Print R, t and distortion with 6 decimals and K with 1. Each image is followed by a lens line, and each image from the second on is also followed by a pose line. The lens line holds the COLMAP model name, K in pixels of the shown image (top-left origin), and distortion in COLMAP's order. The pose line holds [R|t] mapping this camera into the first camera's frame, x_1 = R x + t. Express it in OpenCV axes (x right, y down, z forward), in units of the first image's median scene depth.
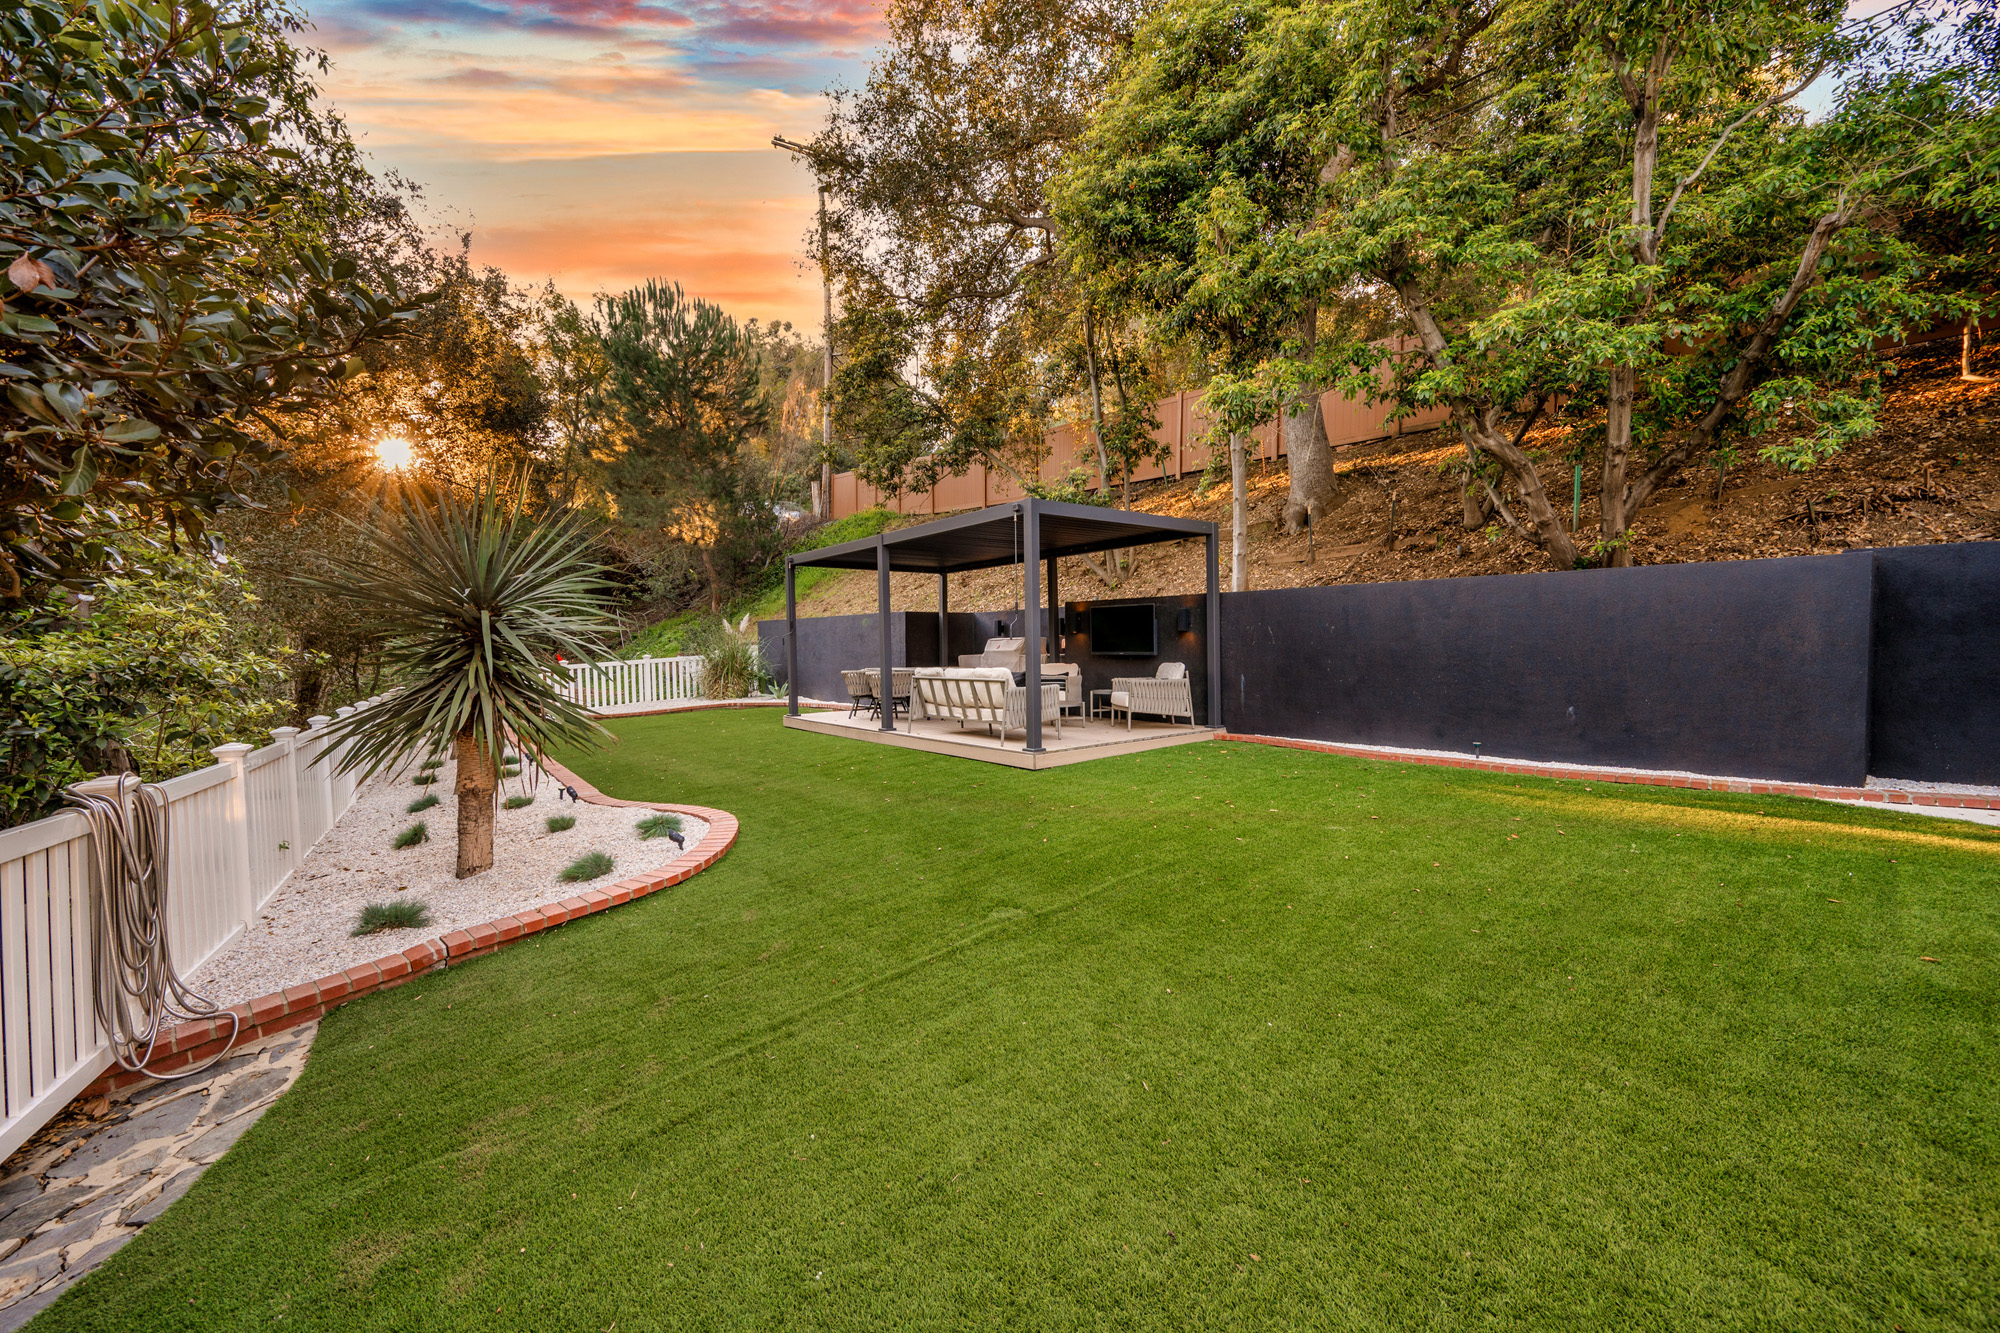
lens RADIAL K [[794.1, 0, 1000.0], [0, 794.1, 666.5], [0, 0, 1]] dist [0.000651, -0.000006]
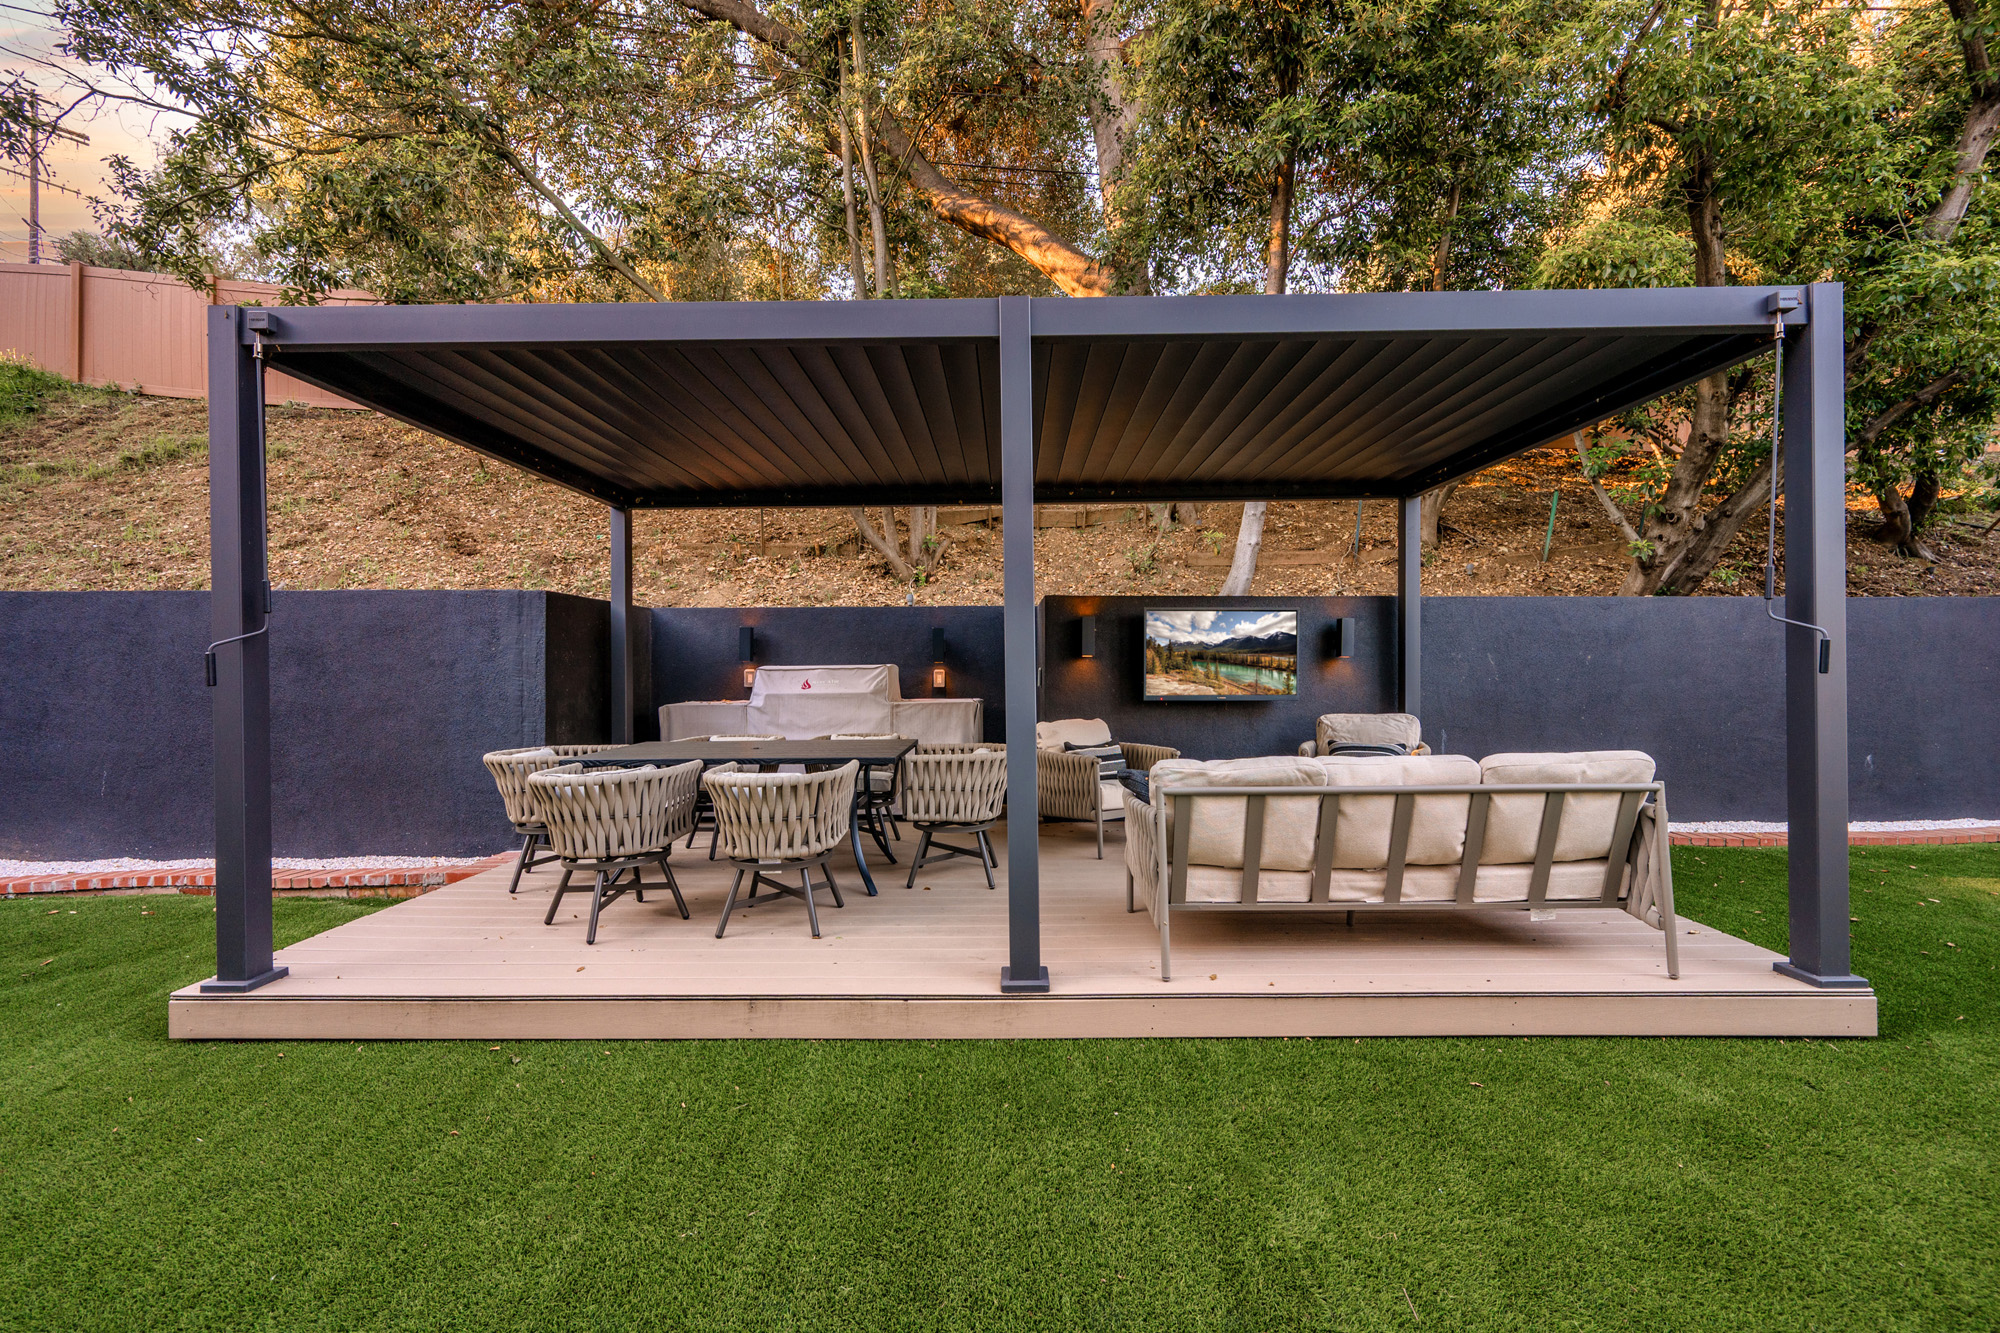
lens RADIAL K [[794.1, 0, 1000.0], [0, 794.1, 666.5], [0, 0, 1]] dist [0.000651, -0.000006]
pose [[0.594354, 0.007107, 0.804172, -0.336035], [0.021998, 0.999443, -0.025092, -0.025157], [-0.803903, 0.032603, 0.593867, 0.729450]]
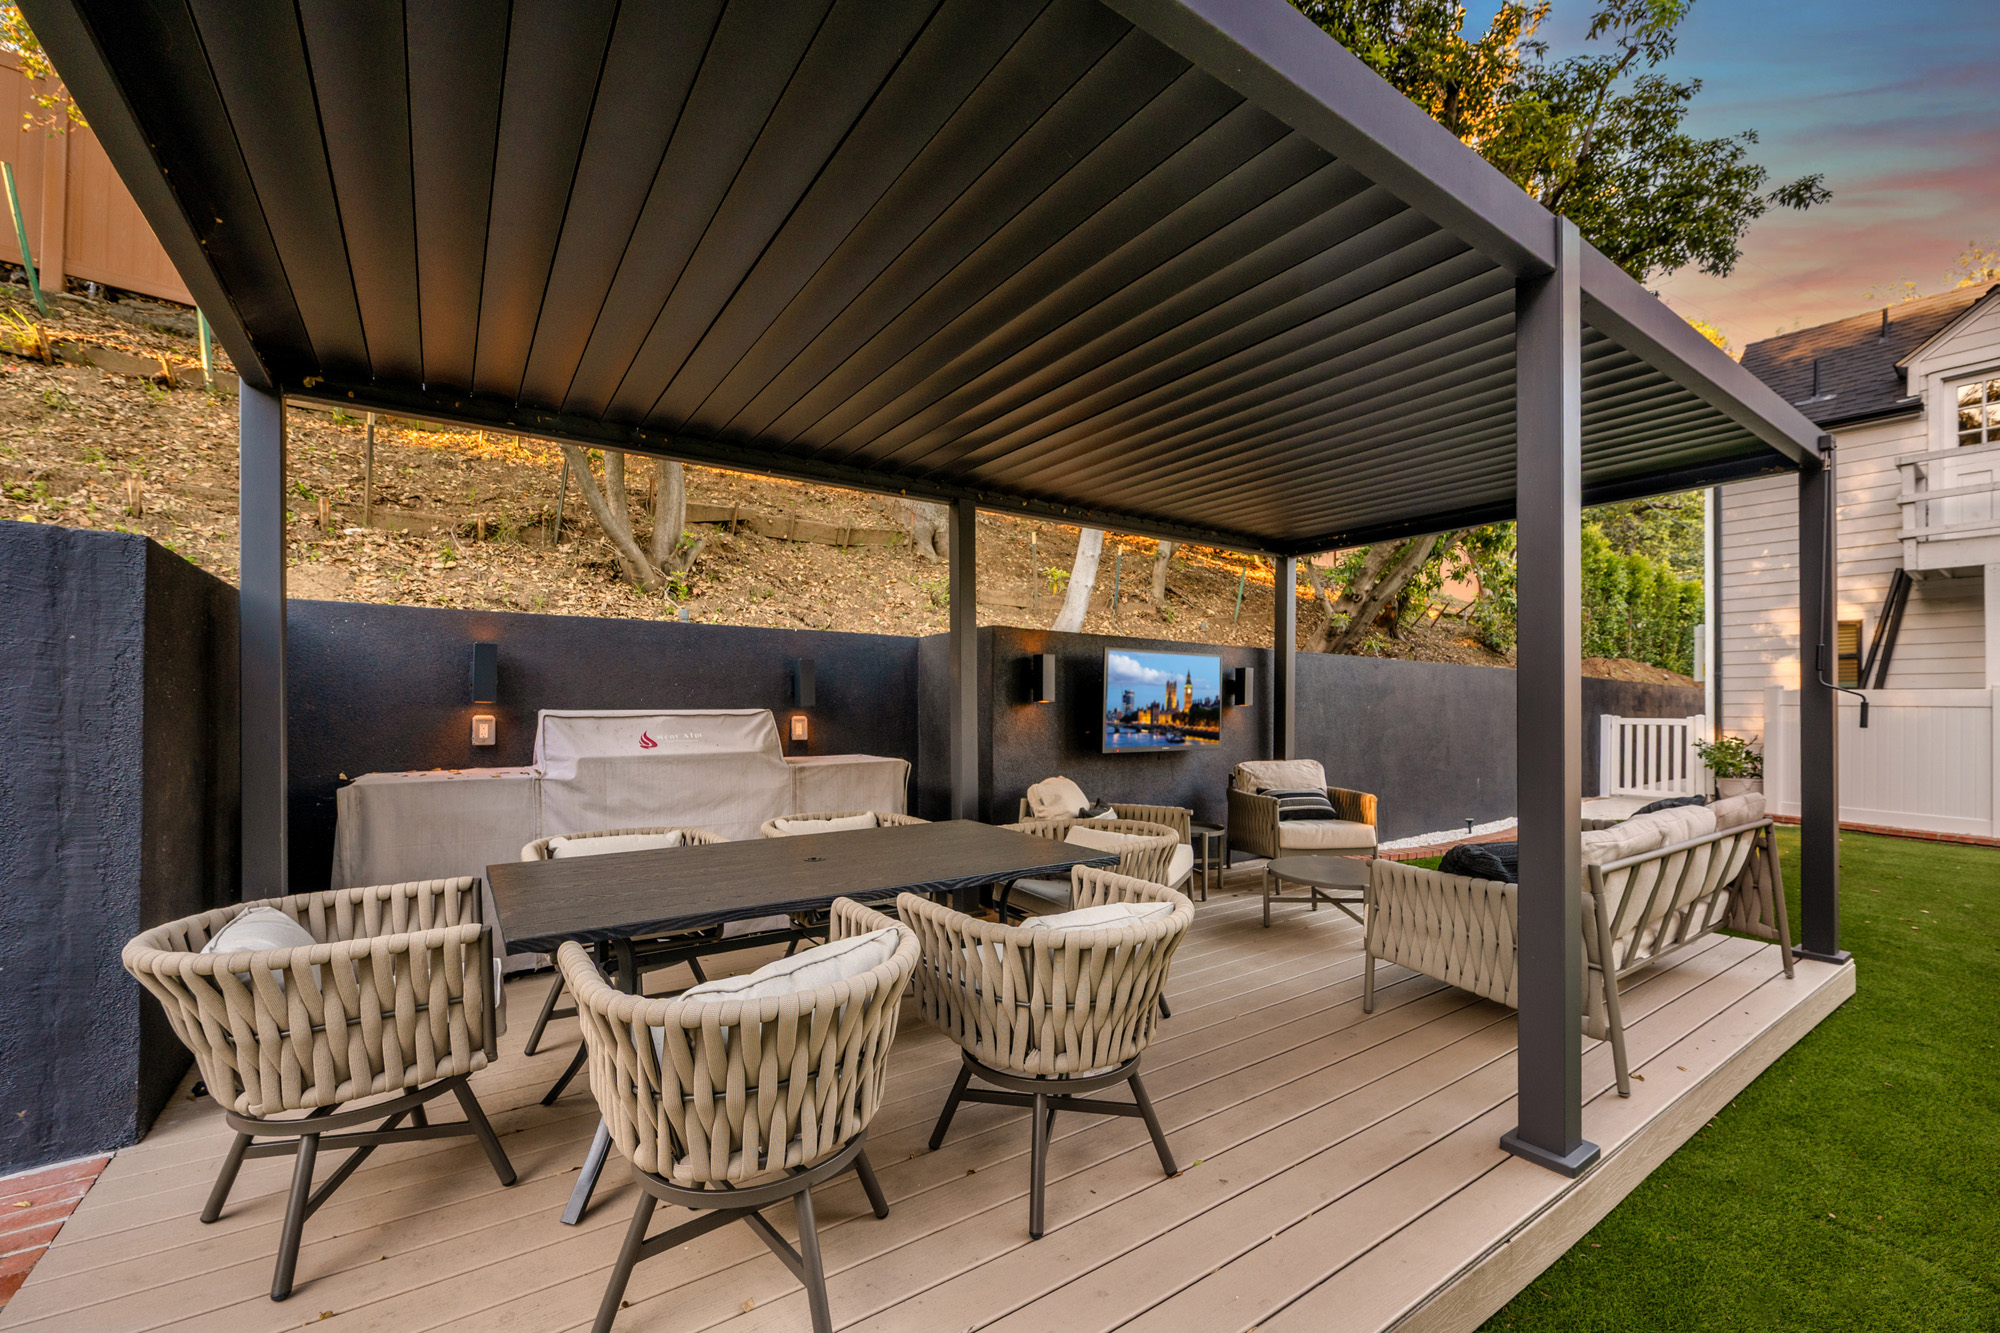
lens RADIAL K [[786.6, 0, 1005.7], [0, 786.6, 705.9], [0, 0, 1]] dist [0.000360, -0.000091]
pose [[0.011248, 0.009696, 0.999890, -0.317596], [0.024191, 0.999658, -0.009966, -0.036093], [-0.999644, 0.024300, 0.011009, 0.973574]]
